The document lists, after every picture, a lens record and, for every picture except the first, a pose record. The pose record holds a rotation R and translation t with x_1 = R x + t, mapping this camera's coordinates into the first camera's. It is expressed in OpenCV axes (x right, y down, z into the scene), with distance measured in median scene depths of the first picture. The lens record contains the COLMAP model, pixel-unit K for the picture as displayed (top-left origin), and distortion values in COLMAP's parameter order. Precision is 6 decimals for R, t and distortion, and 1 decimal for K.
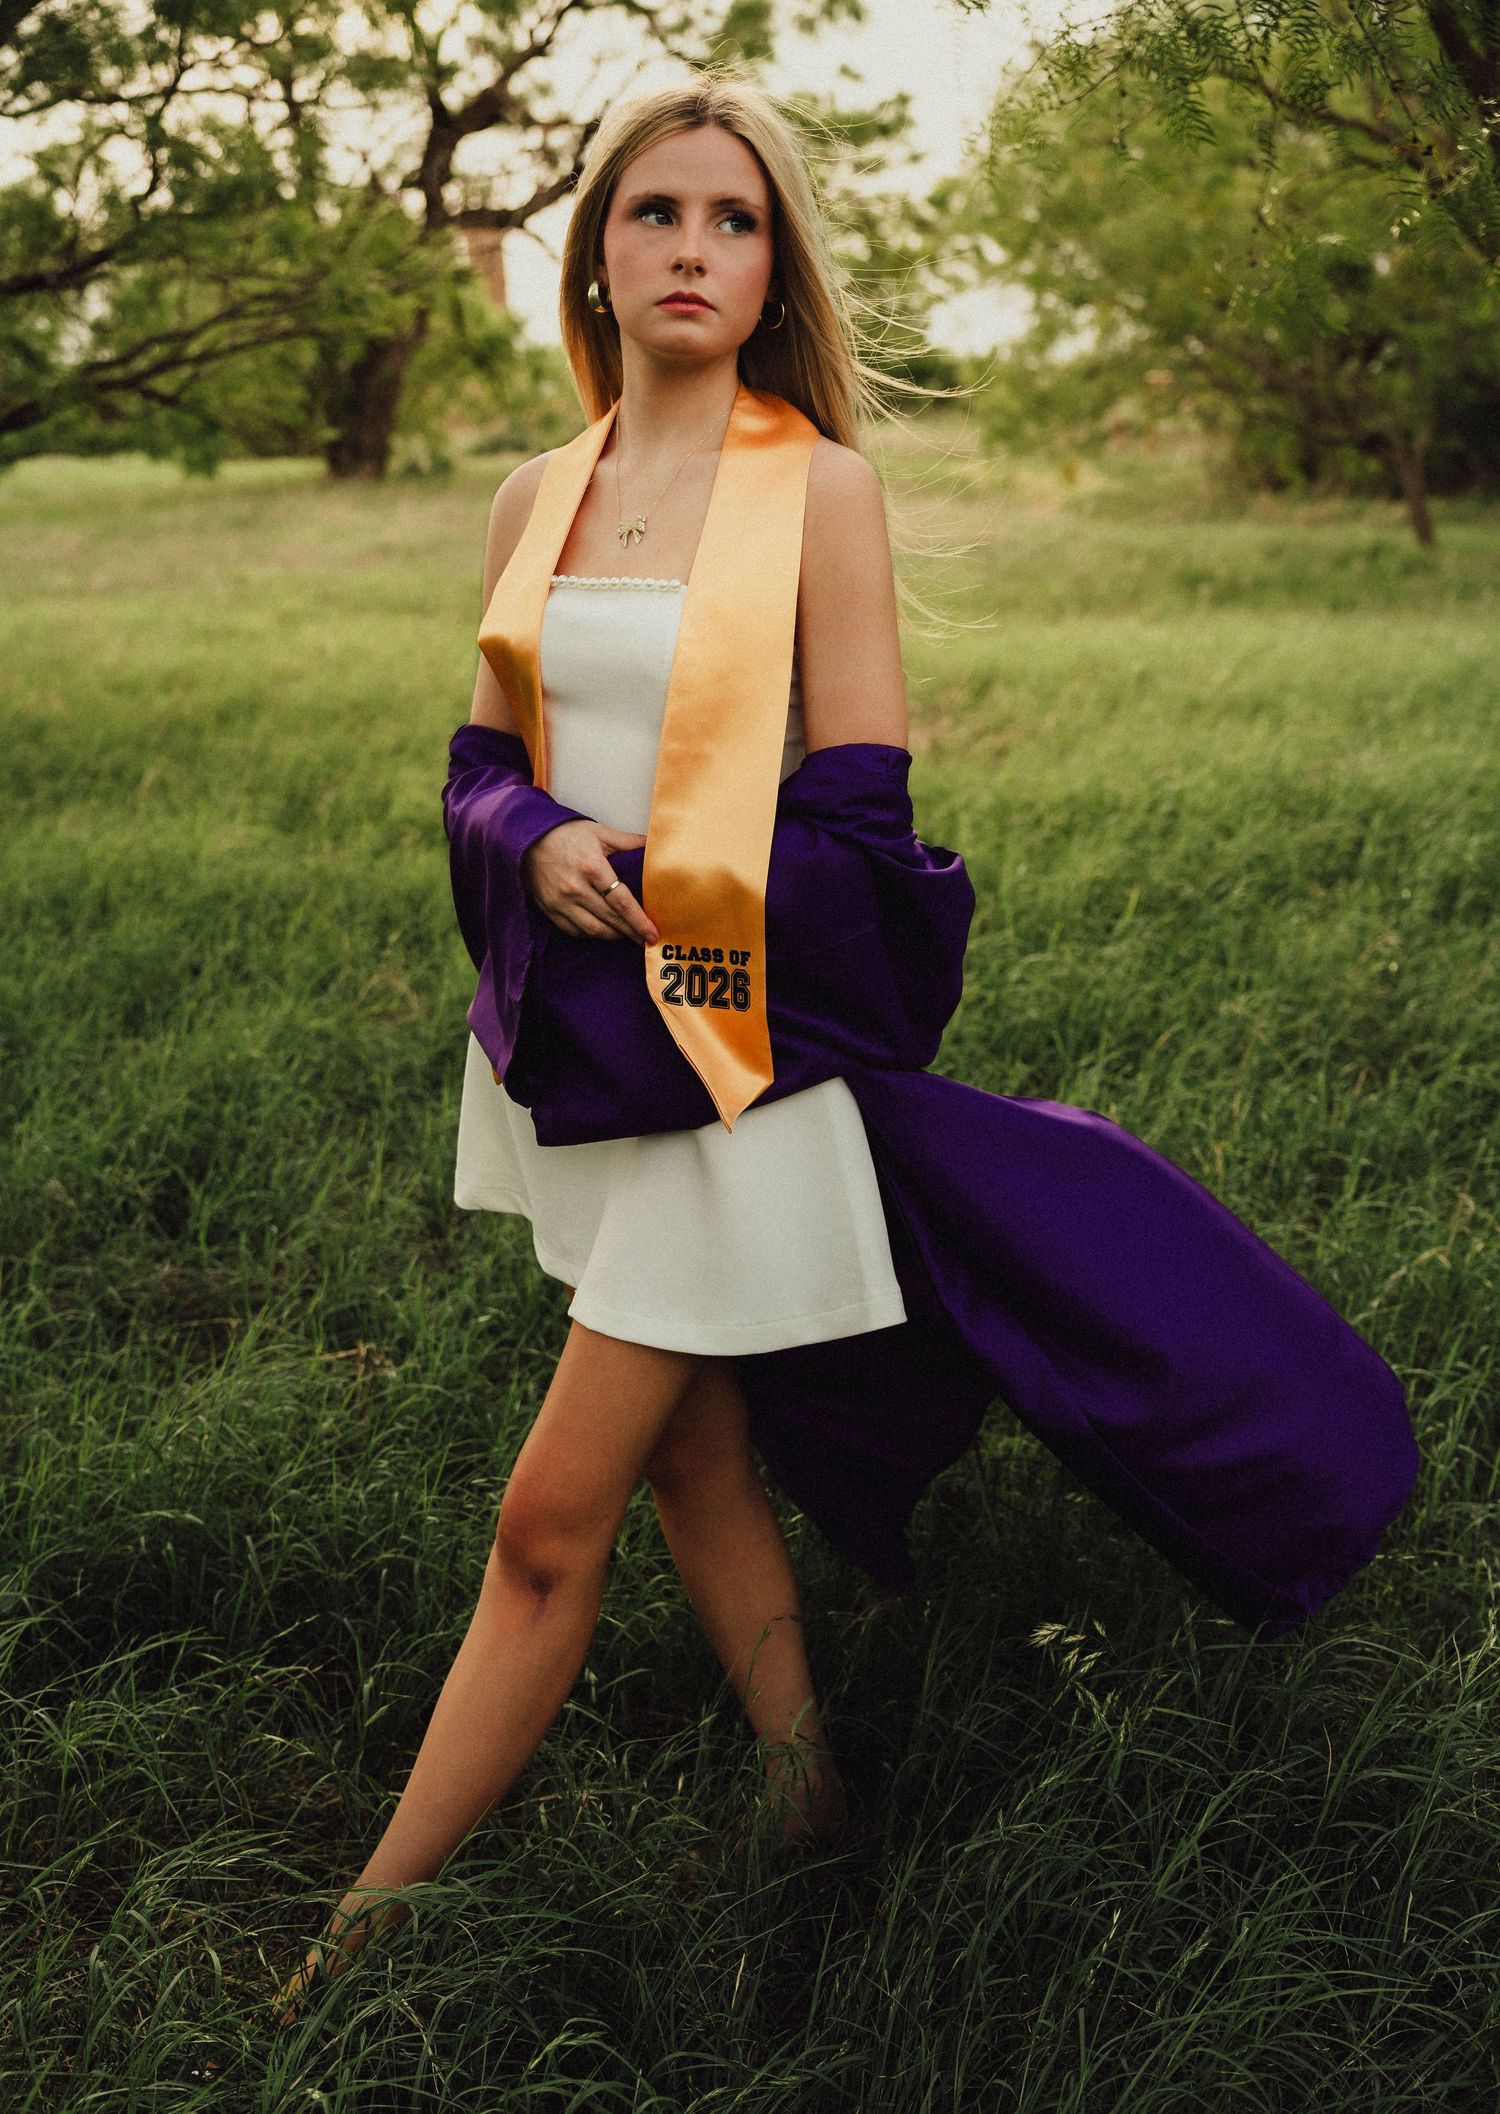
lens RADIAL K [[2369.3, 0, 752.1], [0, 2369.3, 1066.5], [0, 0, 1]] dist [-0.020917, 0.000000]
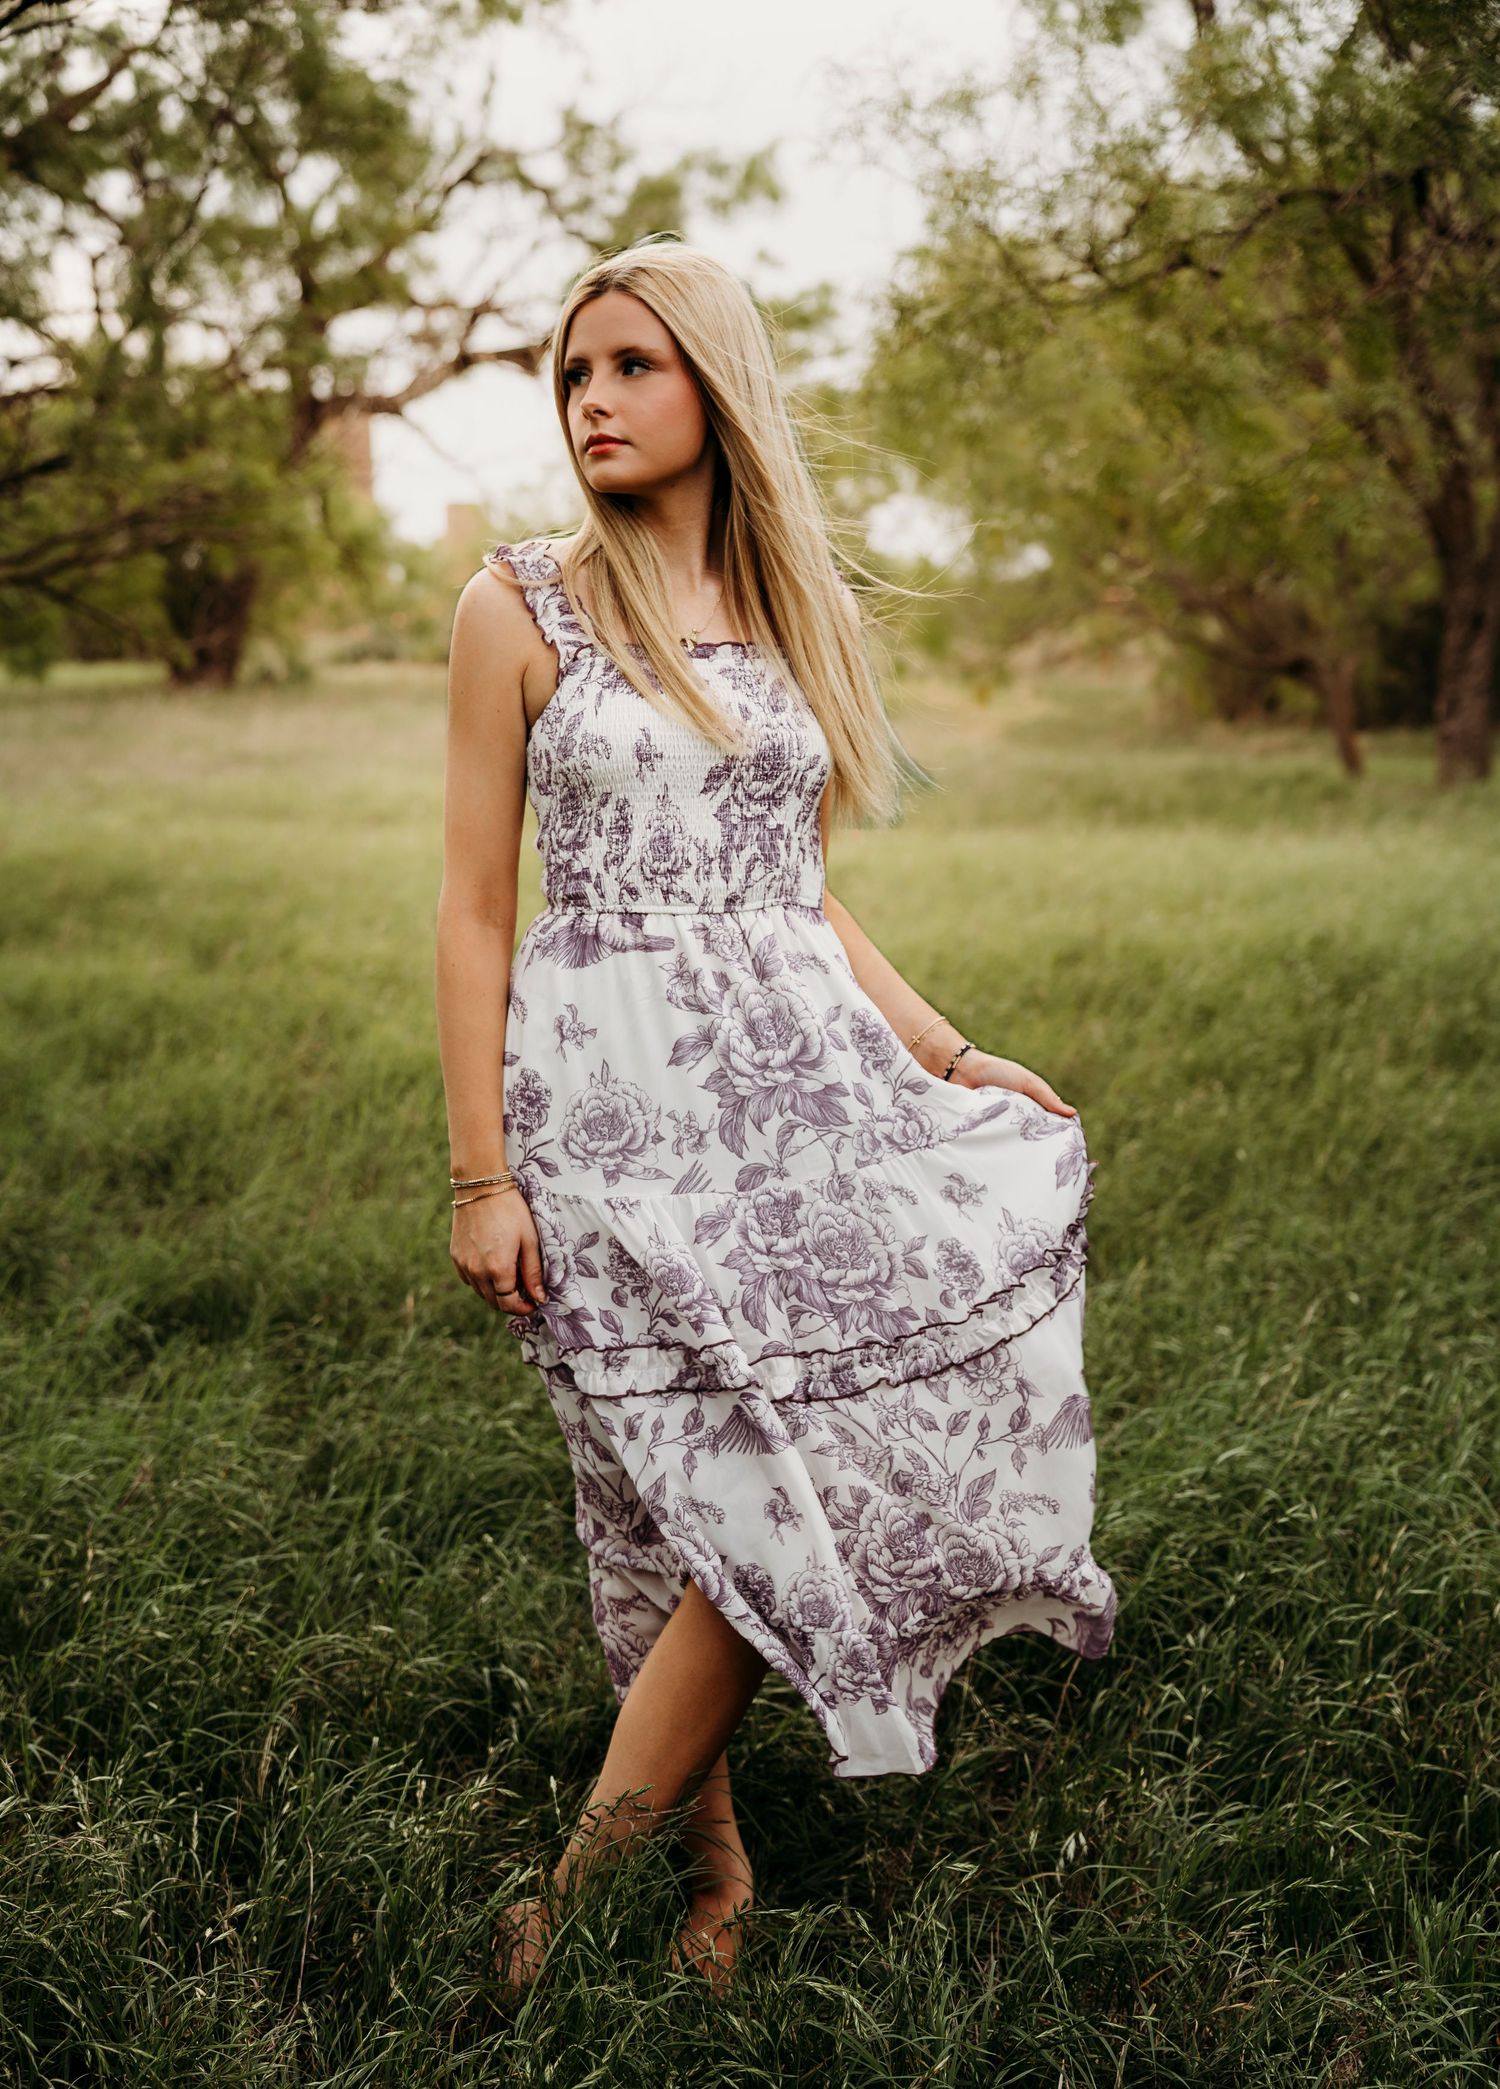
lens RADIAL K [[3113.5, 0, 749.0], [0, 3113.5, 1041.8], [0, 0, 1]] dist [-0.036375, 0.000000]
pose [[0.999454, 0.018613, 0.027299, 0.007790], [-0.014704, 0.990467, -0.136963, 0.039610], [-0.029589, 0.136487, 0.990200, -0.139079]]
